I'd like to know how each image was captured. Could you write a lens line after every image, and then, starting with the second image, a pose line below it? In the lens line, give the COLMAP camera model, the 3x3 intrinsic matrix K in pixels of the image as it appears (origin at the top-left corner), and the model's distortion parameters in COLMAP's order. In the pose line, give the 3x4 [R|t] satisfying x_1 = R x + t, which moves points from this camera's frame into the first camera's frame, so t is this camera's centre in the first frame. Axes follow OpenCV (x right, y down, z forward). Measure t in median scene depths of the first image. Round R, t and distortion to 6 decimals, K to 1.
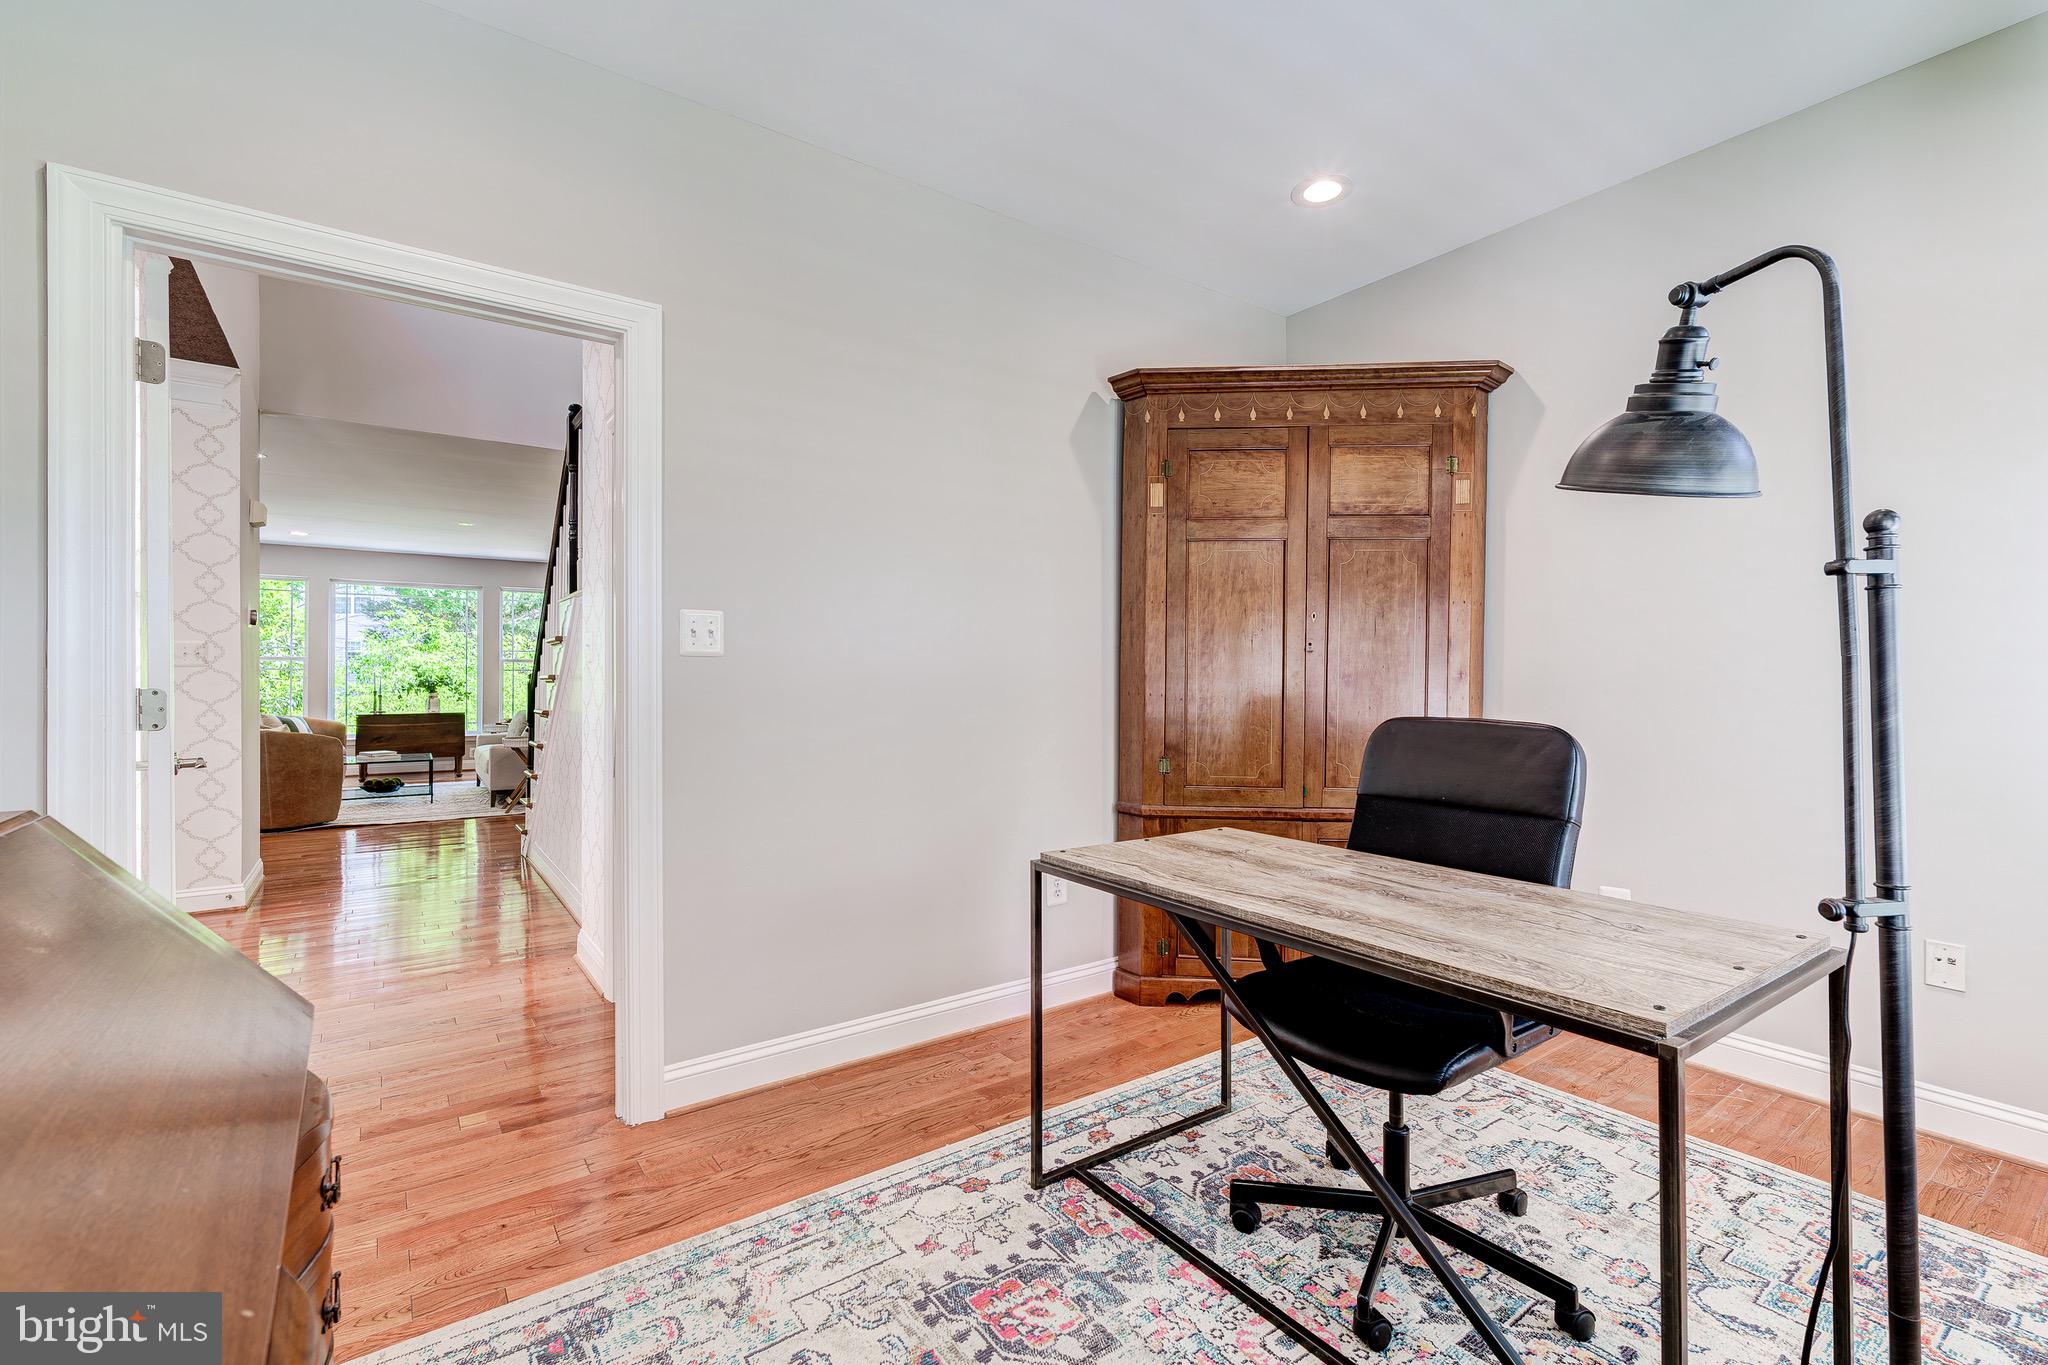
lens RADIAL K [[888.5, 0, 1031.1], [0, 888.5, 680.7], [0, 0, 1]] dist [0.005064, -0.000433]
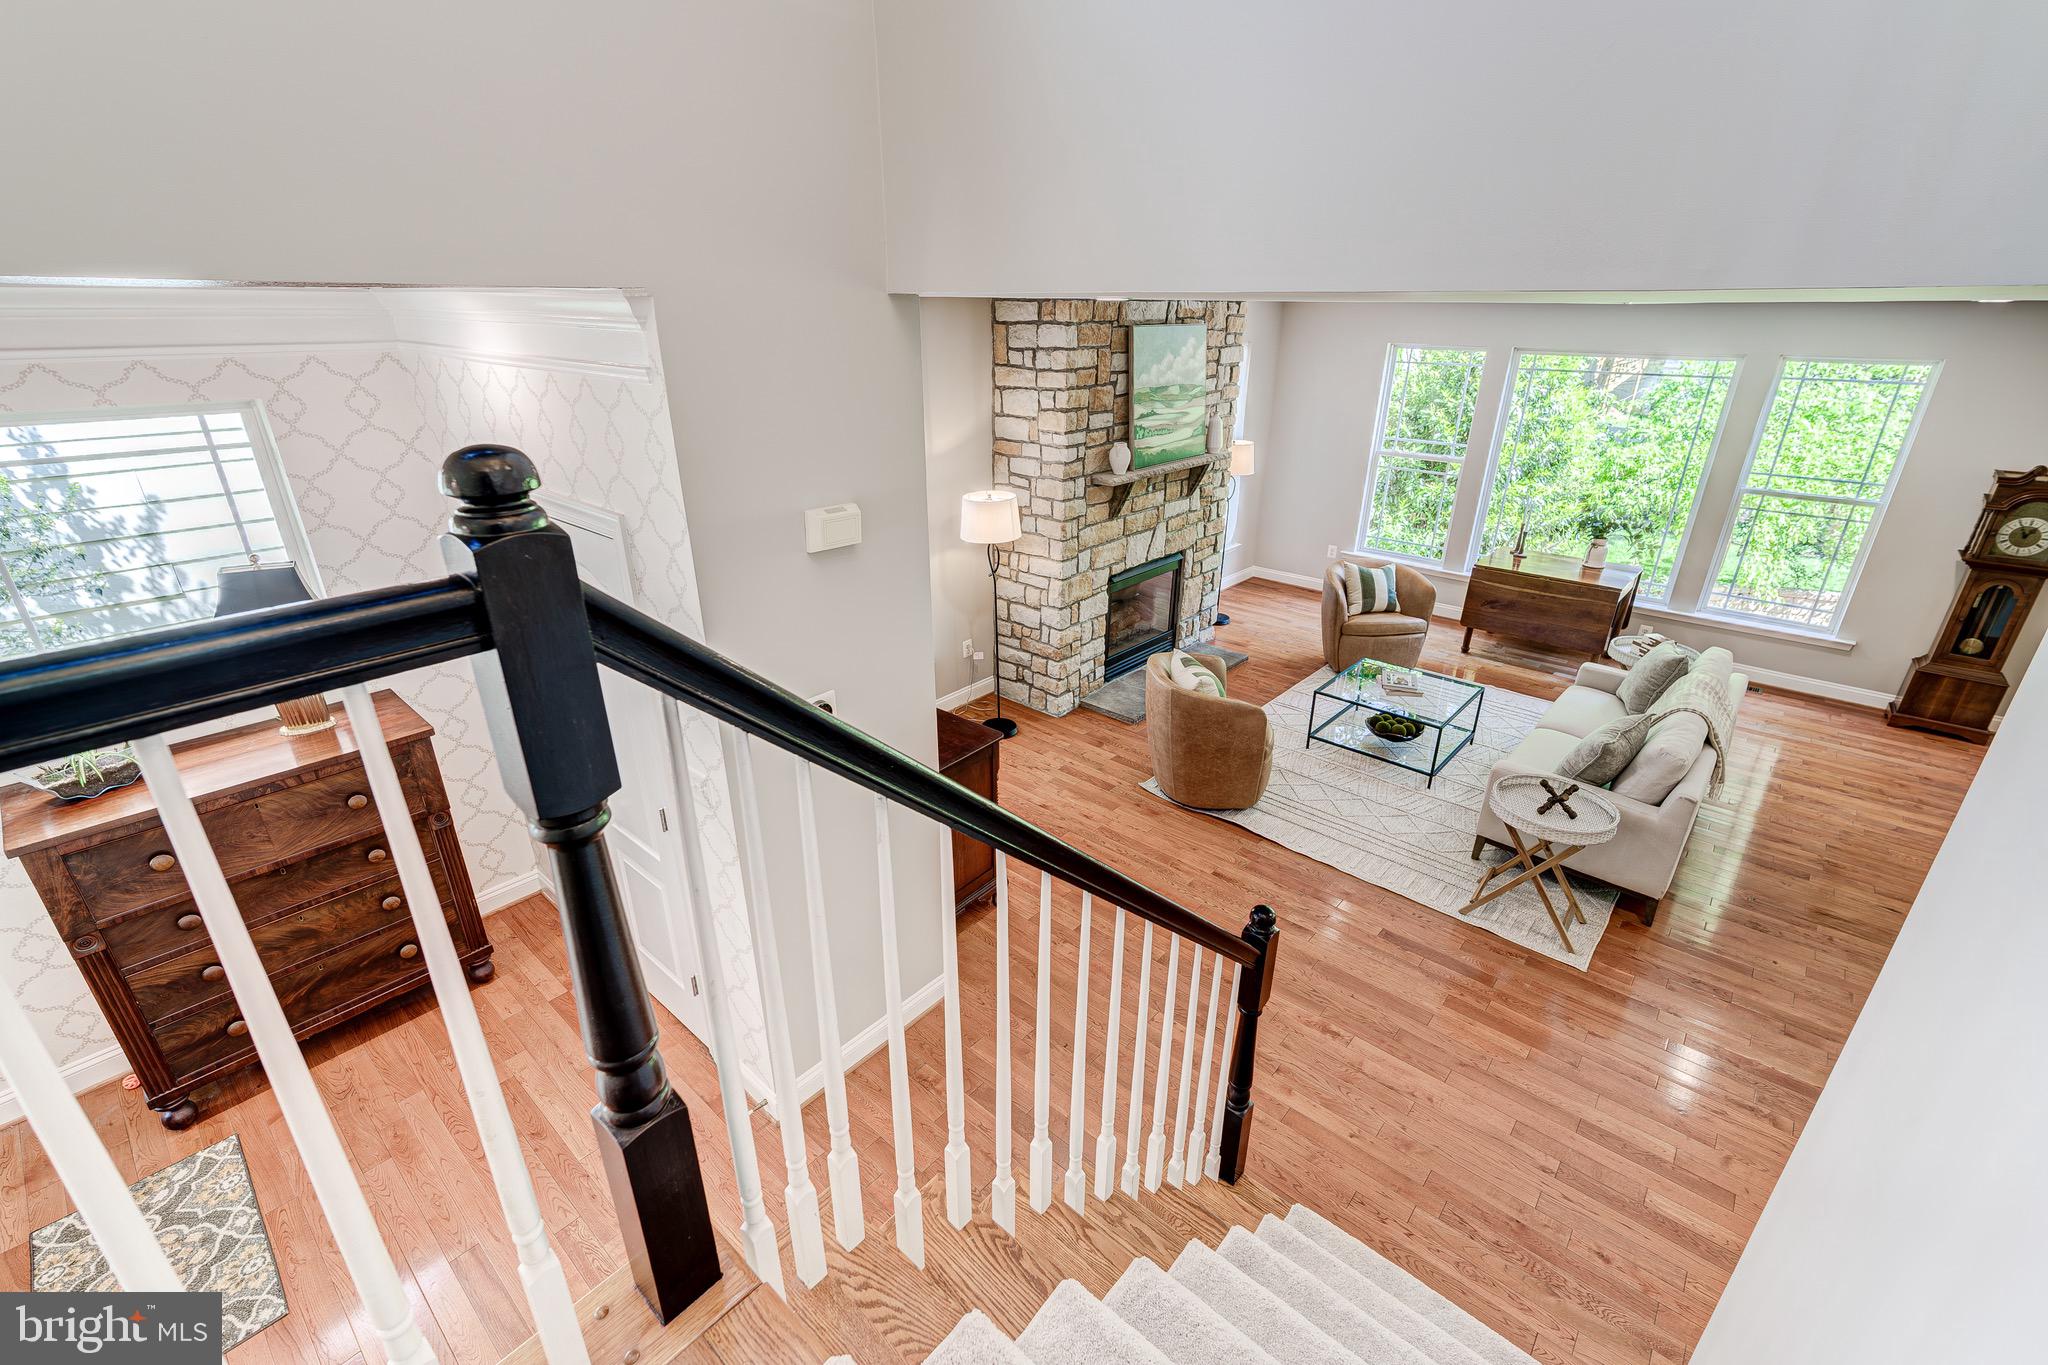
lens RADIAL K [[888.5, 0, 1018.0], [0, 888.5, 683.6], [0, 0, 1]] dist [0.005064, -0.000433]
pose [[0.219218, 0.383871, -0.896987, -0.145196], [-0.003947, 0.919691, 0.392623, -0.143041], [0.975668, -0.082530, 0.203128, 0.451162]]
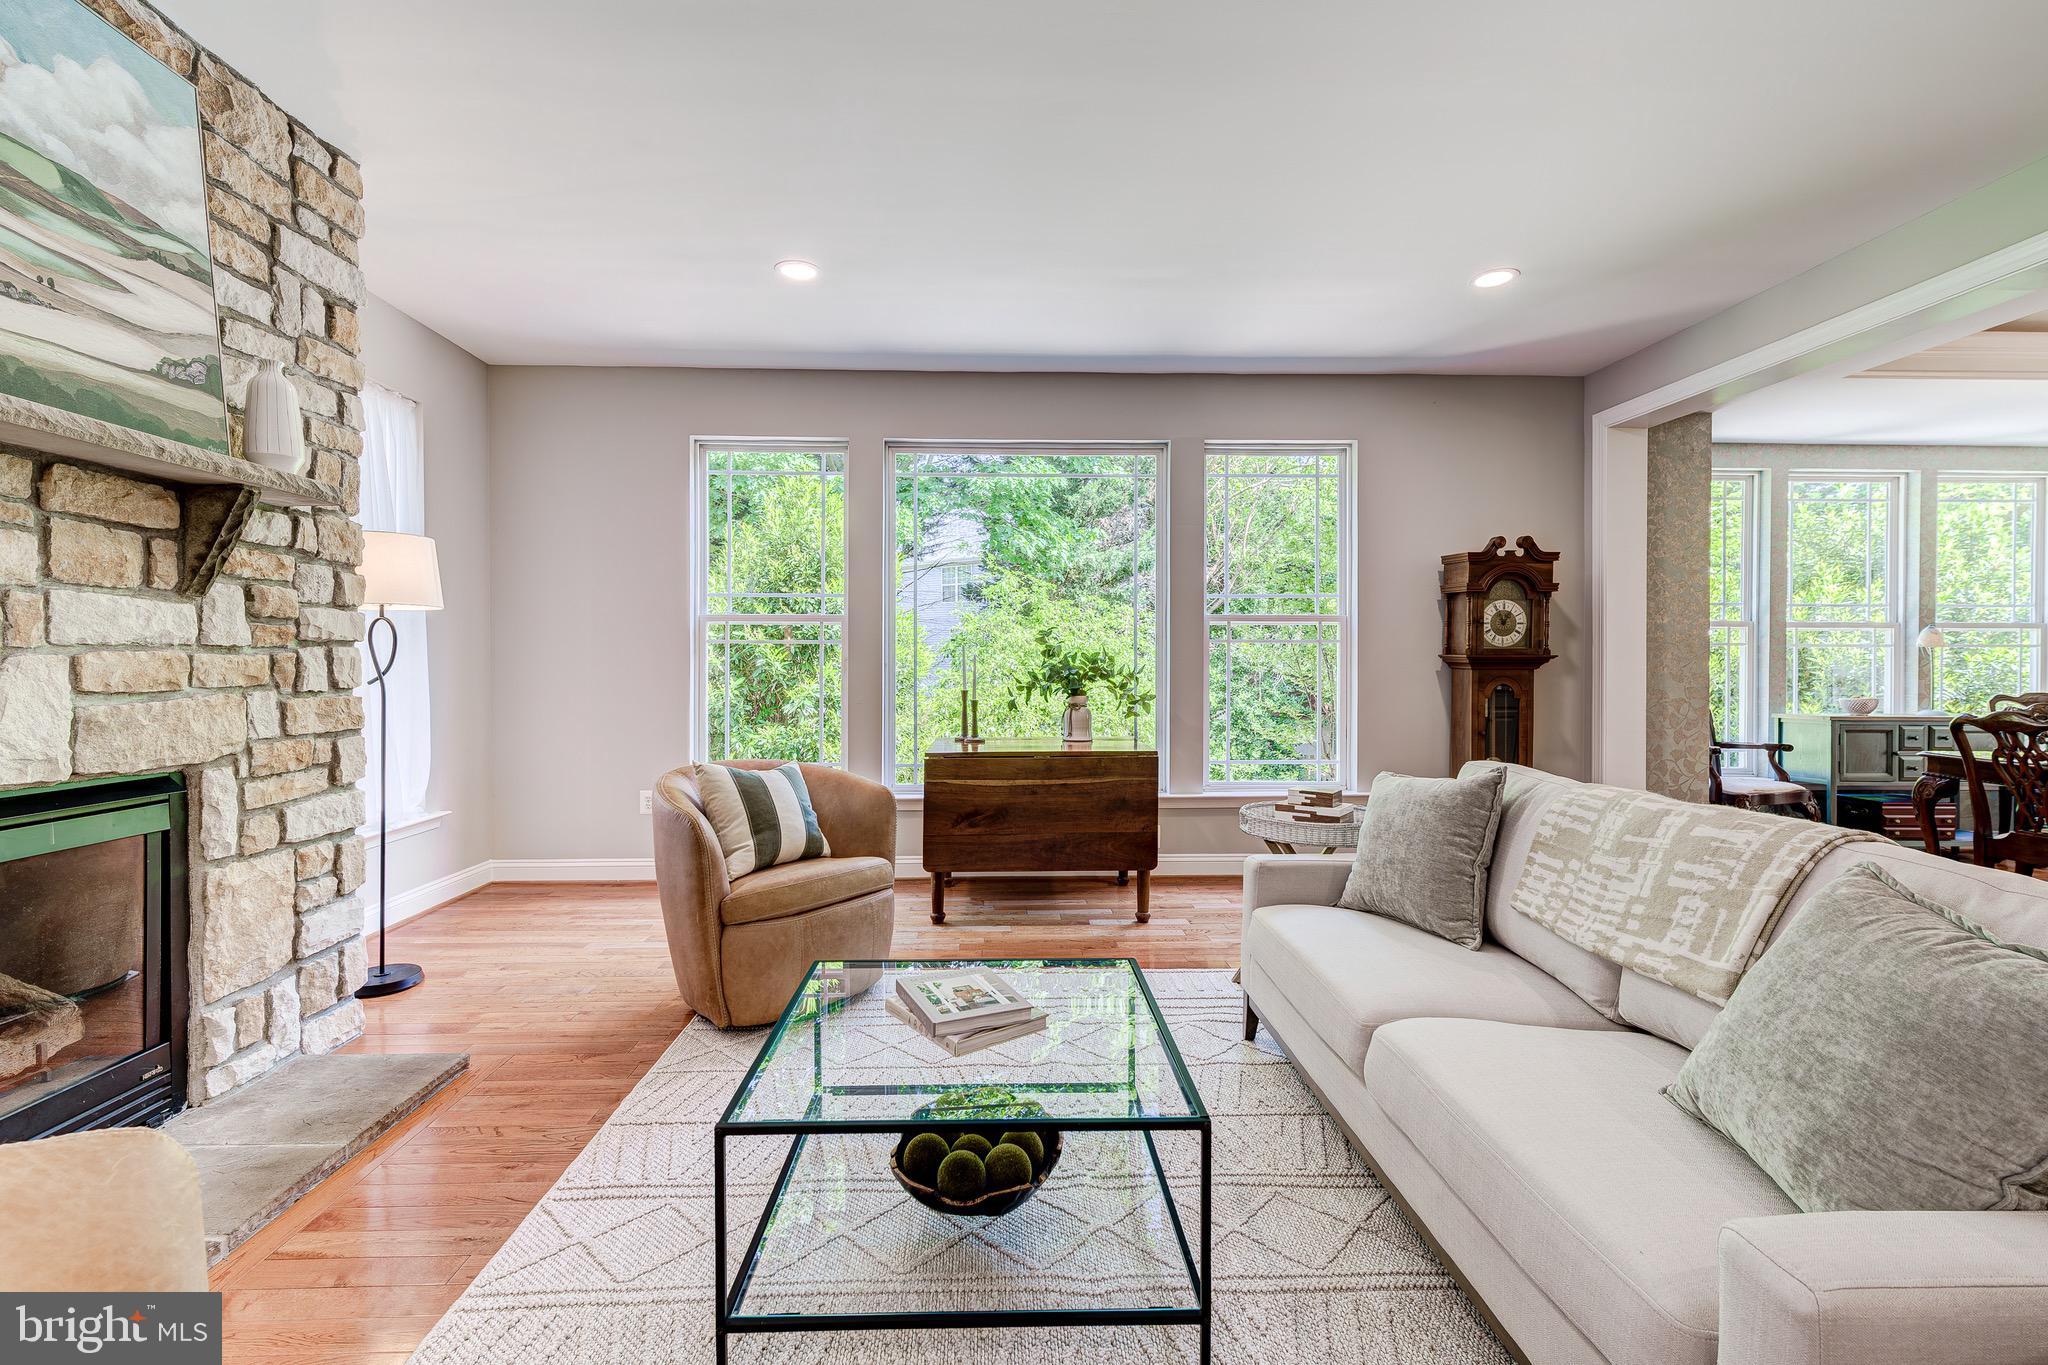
lens RADIAL K [[888.5, 0, 1010.4], [0, 888.5, 673.9], [0, 0, 1]] dist [0.005064, -0.000433]
pose [[0.829731, 0.000602, -0.558163, -0.471581], [0.002593, 0.999984, 0.004933, 0.000989], [0.558157, -0.005541, 0.829717, 0.646813]]
